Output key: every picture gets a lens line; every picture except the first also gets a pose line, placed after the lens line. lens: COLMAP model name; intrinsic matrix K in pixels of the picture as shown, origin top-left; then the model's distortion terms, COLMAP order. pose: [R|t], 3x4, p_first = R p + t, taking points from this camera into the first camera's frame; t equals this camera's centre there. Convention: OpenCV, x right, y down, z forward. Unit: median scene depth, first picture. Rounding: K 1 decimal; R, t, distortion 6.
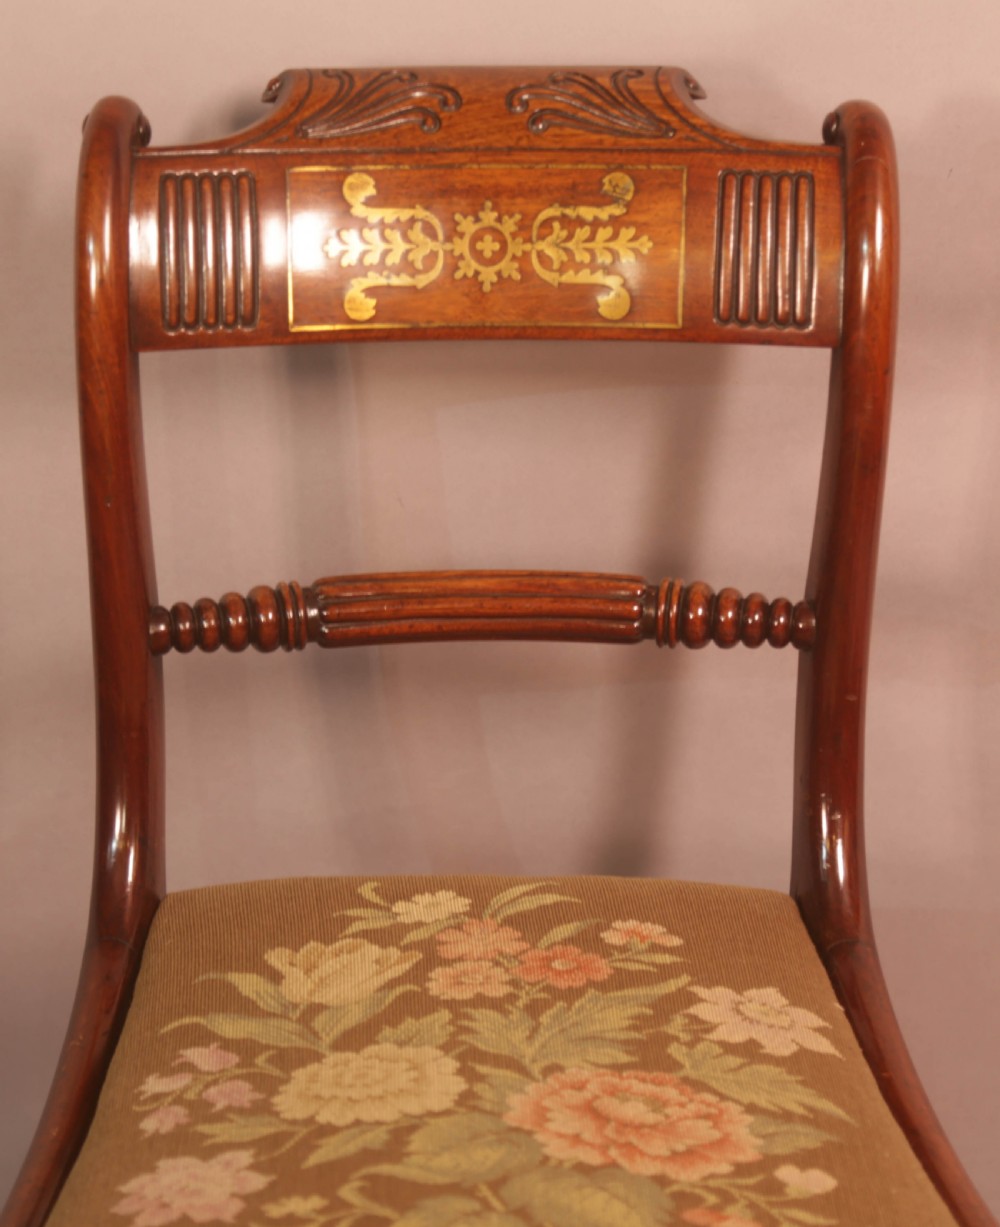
lens RADIAL K [[3464.9, 0, 429.9], [0, 3464.9, 607.1], [0, 0, 1]] dist [0.272147, 0.000000]
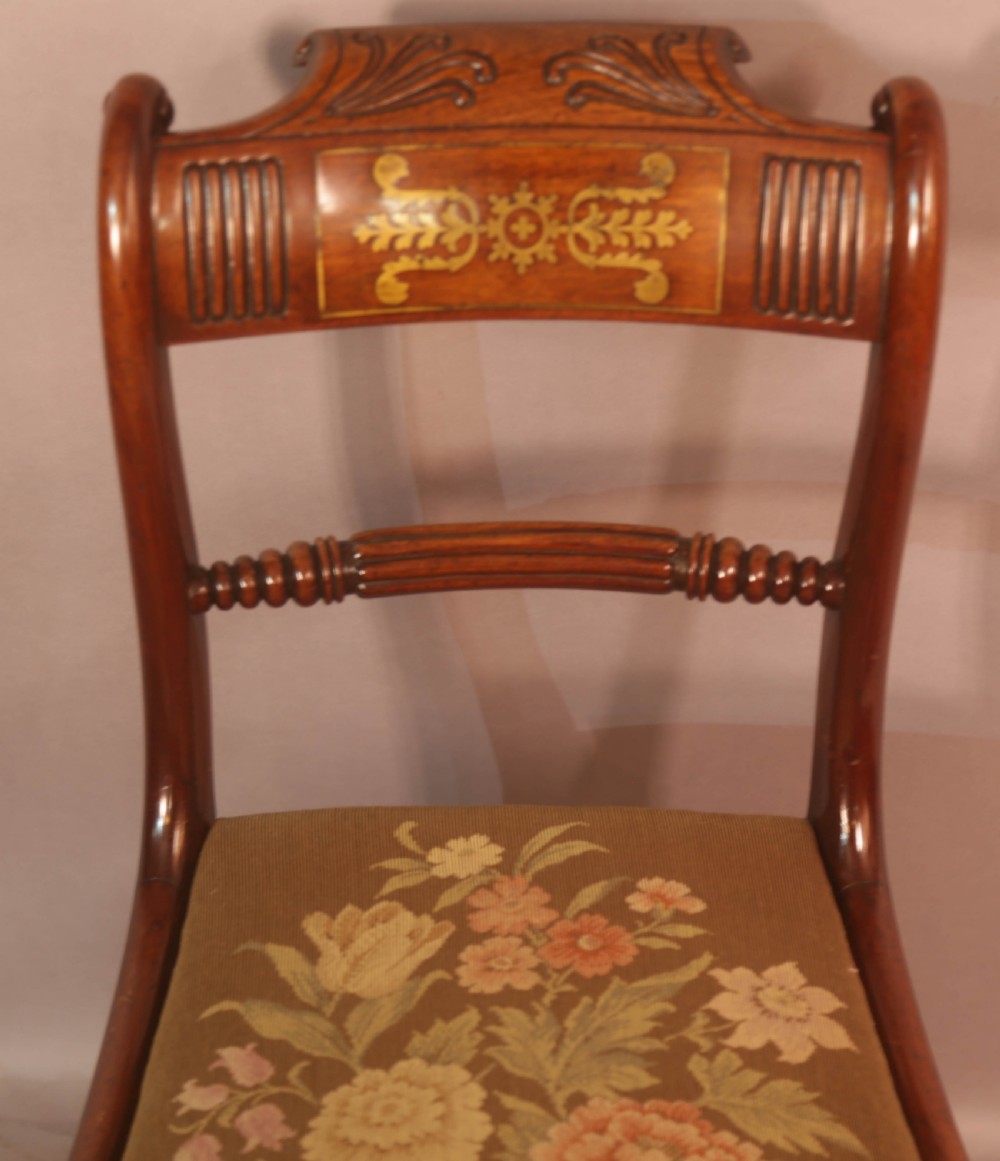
lens RADIAL K [[2548.4, 0, 483.5], [0, 2548.4, 578.0], [0, 0, 1]] dist [0.149279, 0.000000]
pose [[0.999924, 0.006012, -0.010779, 0.014026], [-0.003113, 0.967963, 0.251072, -0.190870], [0.011943, -0.251019, 0.967908, 0.283454]]
